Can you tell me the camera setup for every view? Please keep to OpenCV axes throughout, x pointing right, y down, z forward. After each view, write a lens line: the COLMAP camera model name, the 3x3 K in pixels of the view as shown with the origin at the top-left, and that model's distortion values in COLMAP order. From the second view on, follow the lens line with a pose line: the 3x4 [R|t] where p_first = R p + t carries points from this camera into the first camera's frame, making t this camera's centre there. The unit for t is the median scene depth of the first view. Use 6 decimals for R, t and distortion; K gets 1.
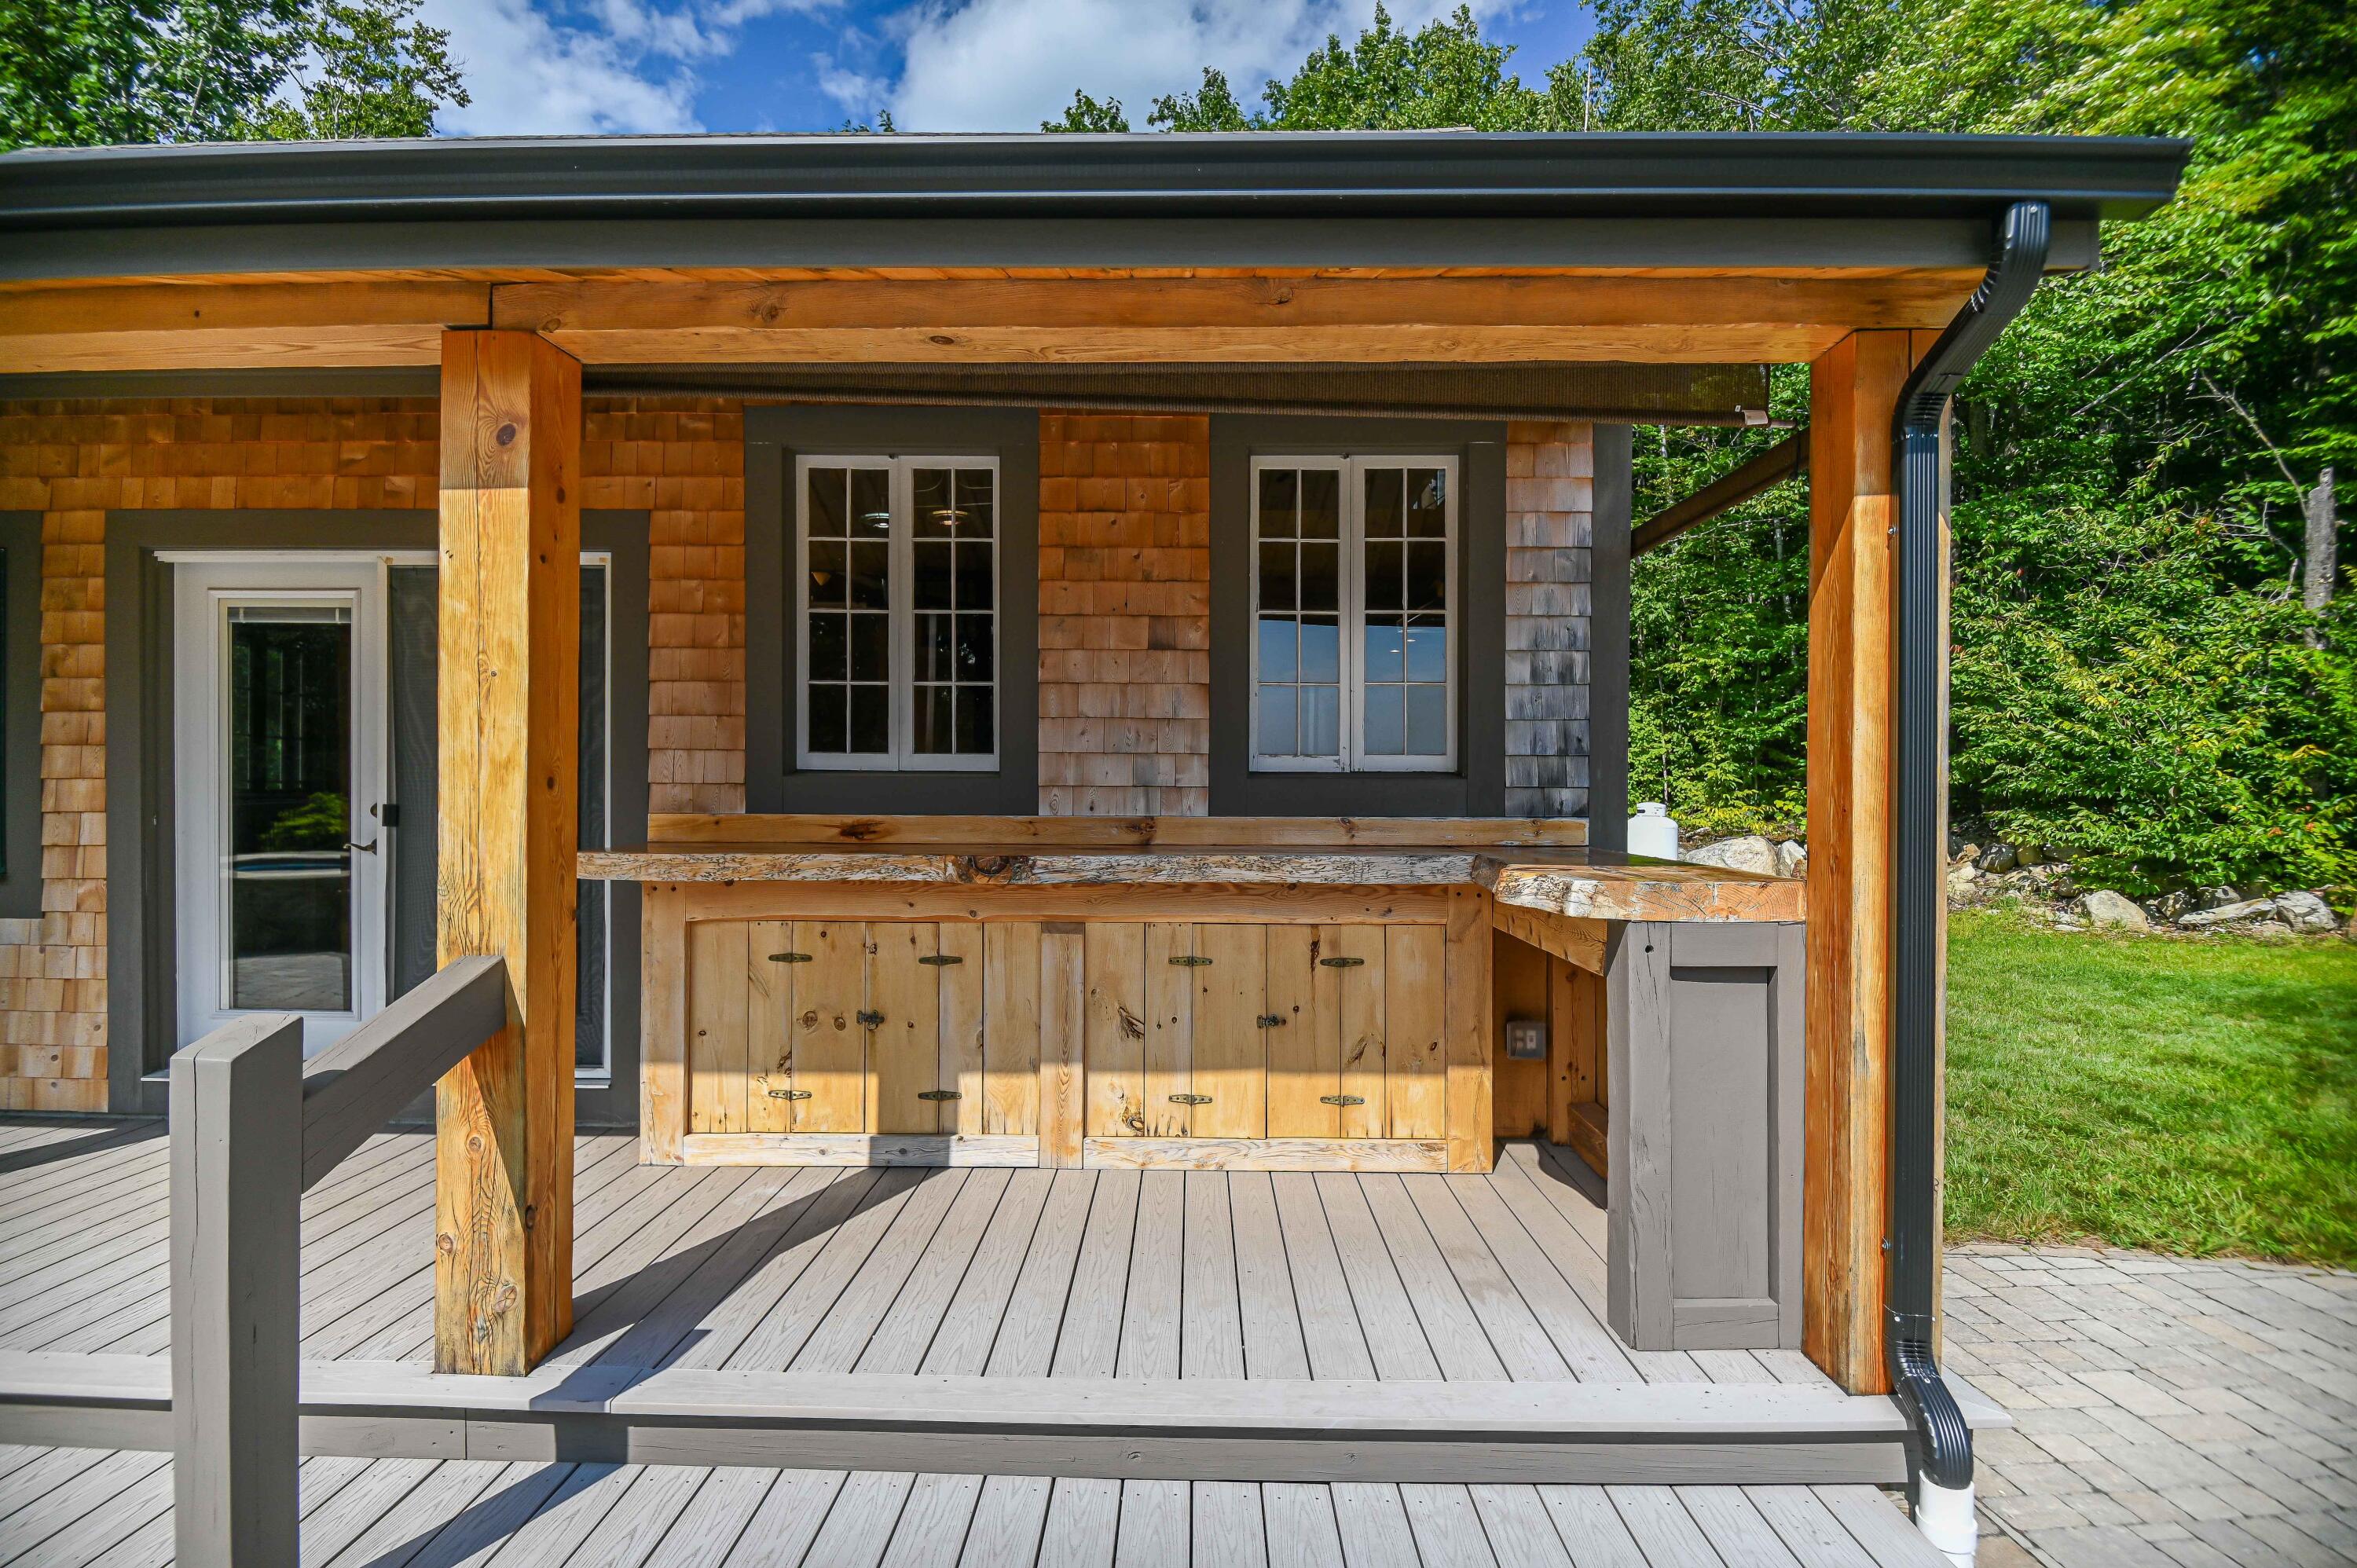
lens RADIAL K [[1219.9, 0, 1186.5], [0, 1219.9, 761.1], [0, 0, 1]] dist [-0.000998, -0.000868]
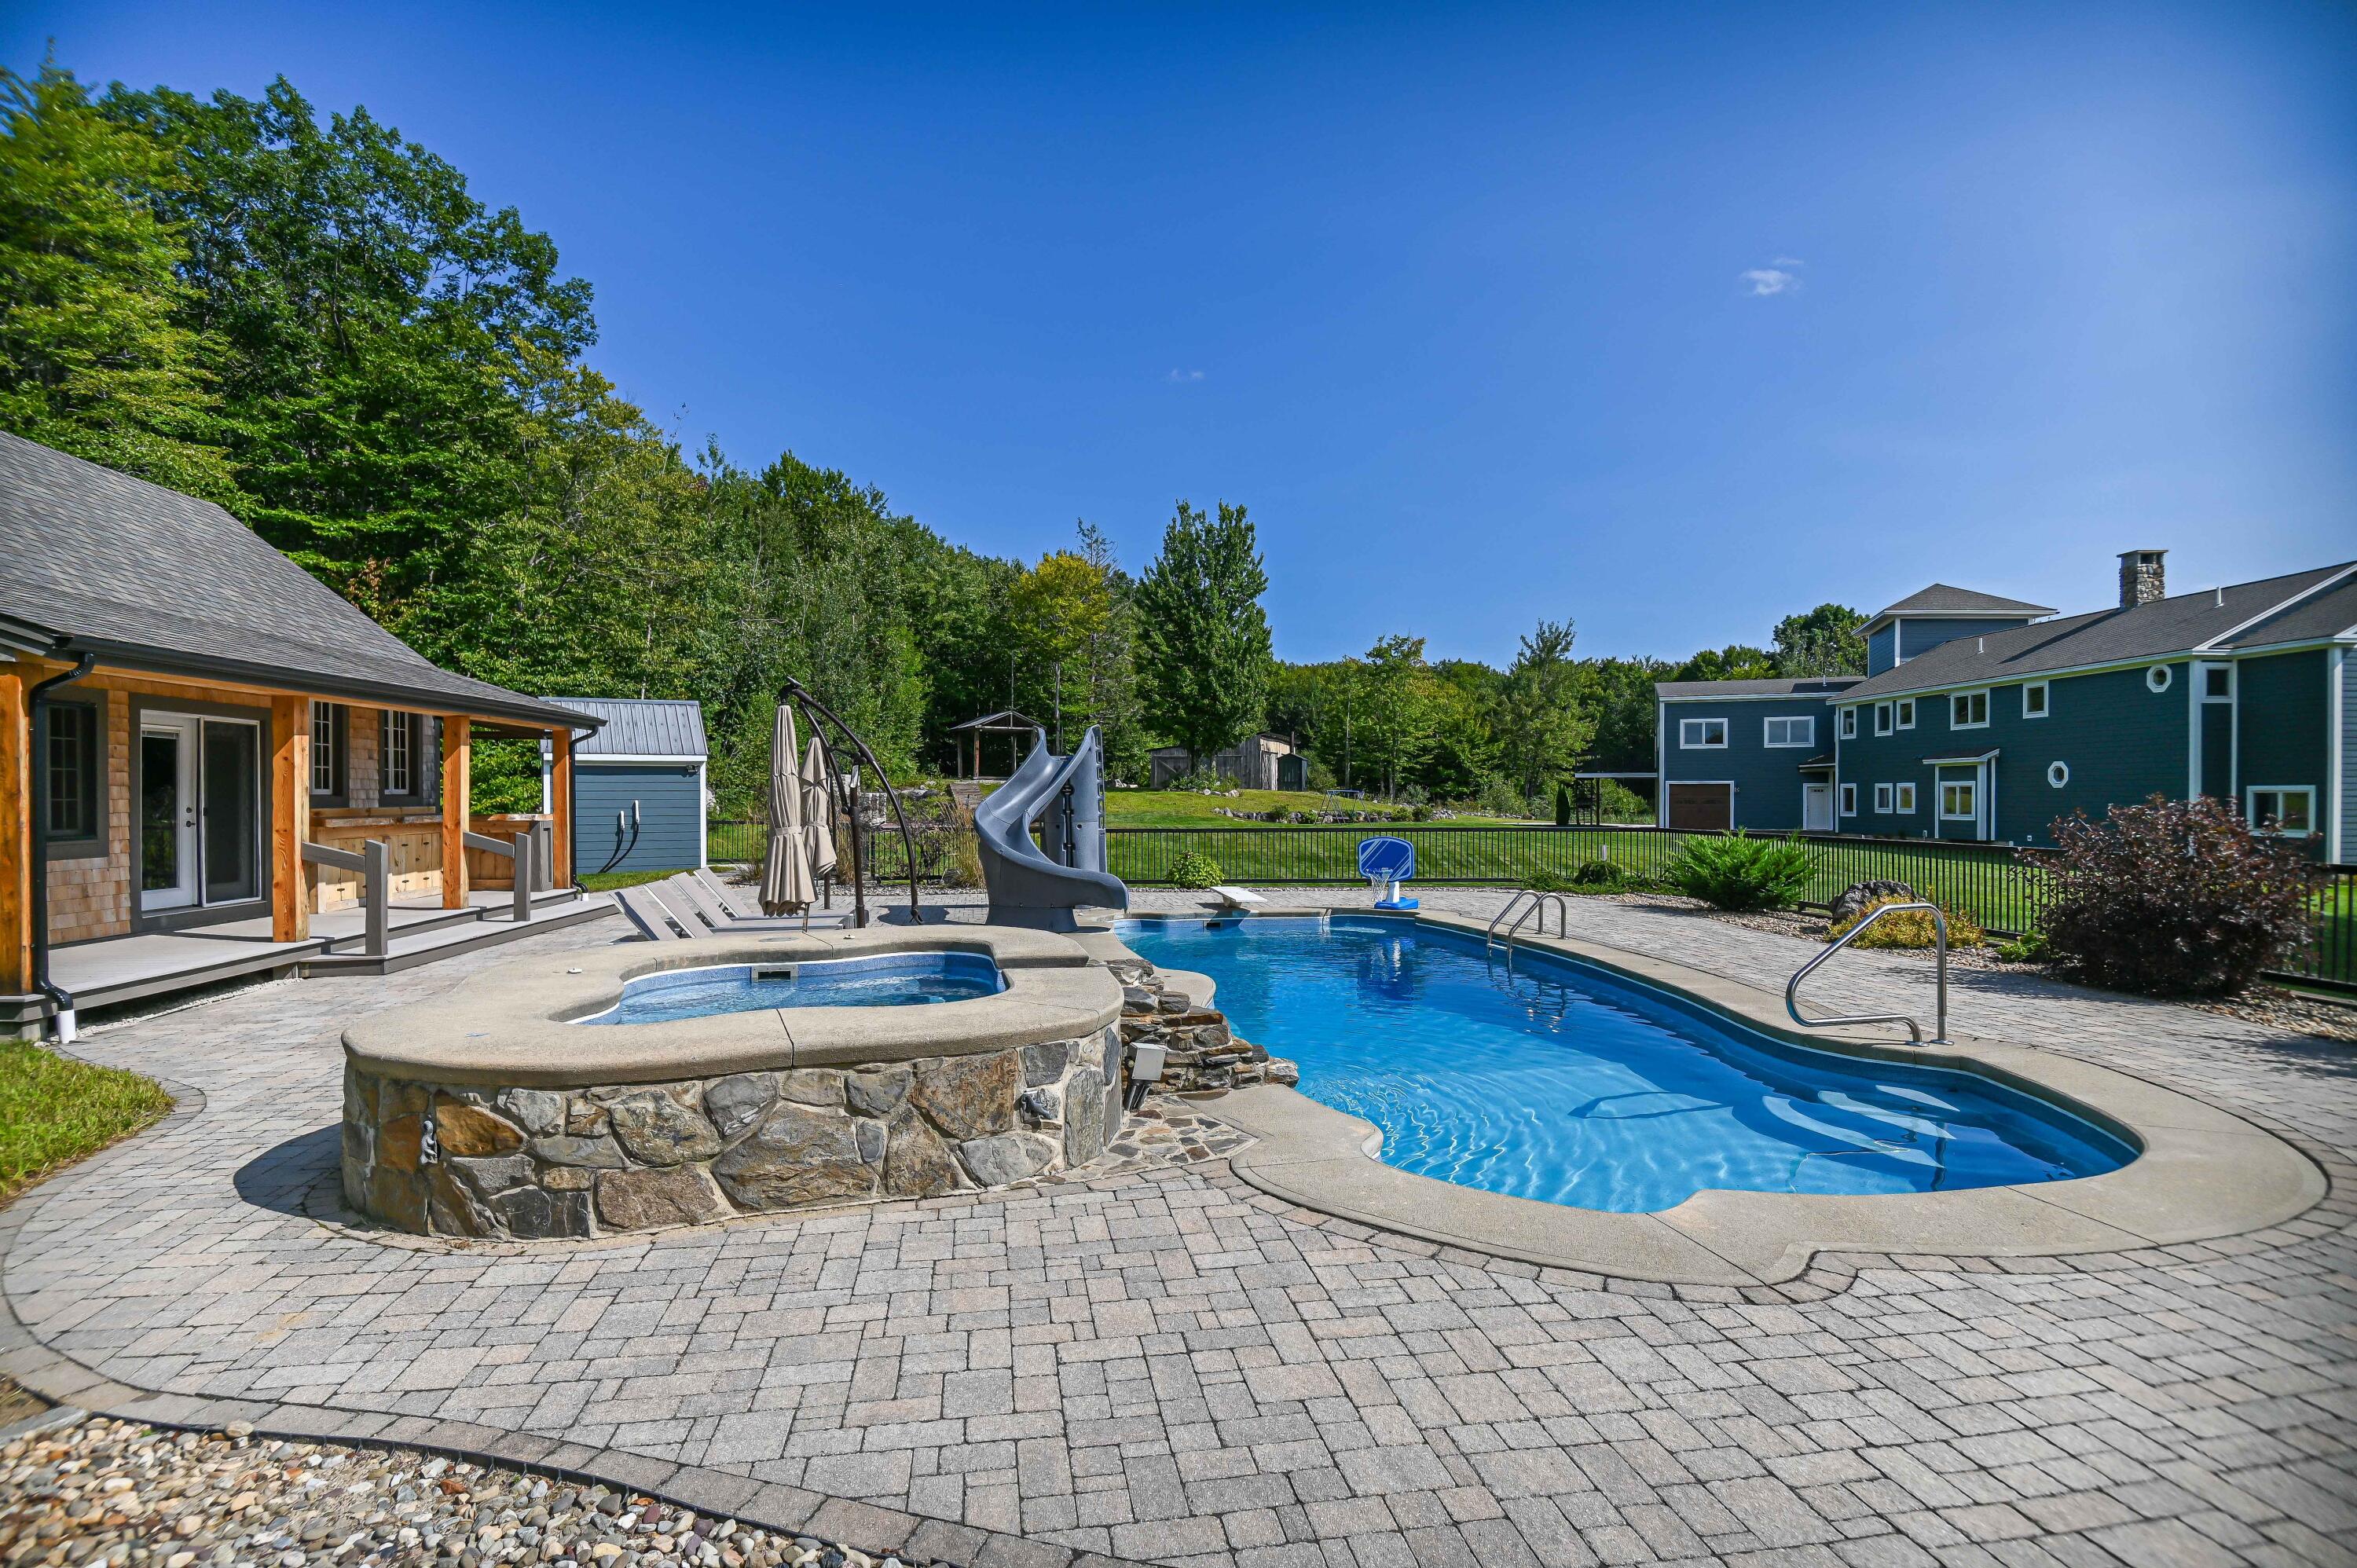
lens RADIAL K [[1180.3, 0, 1208.4], [0, 1180.3, 811.5], [0, 0, 1]] dist [-0.000459, -0.010710]
pose [[-0.126055, -0.016802, 0.991881, -3.621476], [-0.020327, 0.999690, 0.014351, -0.039437], [-0.991815, -0.018353, -0.126358, -0.931007]]
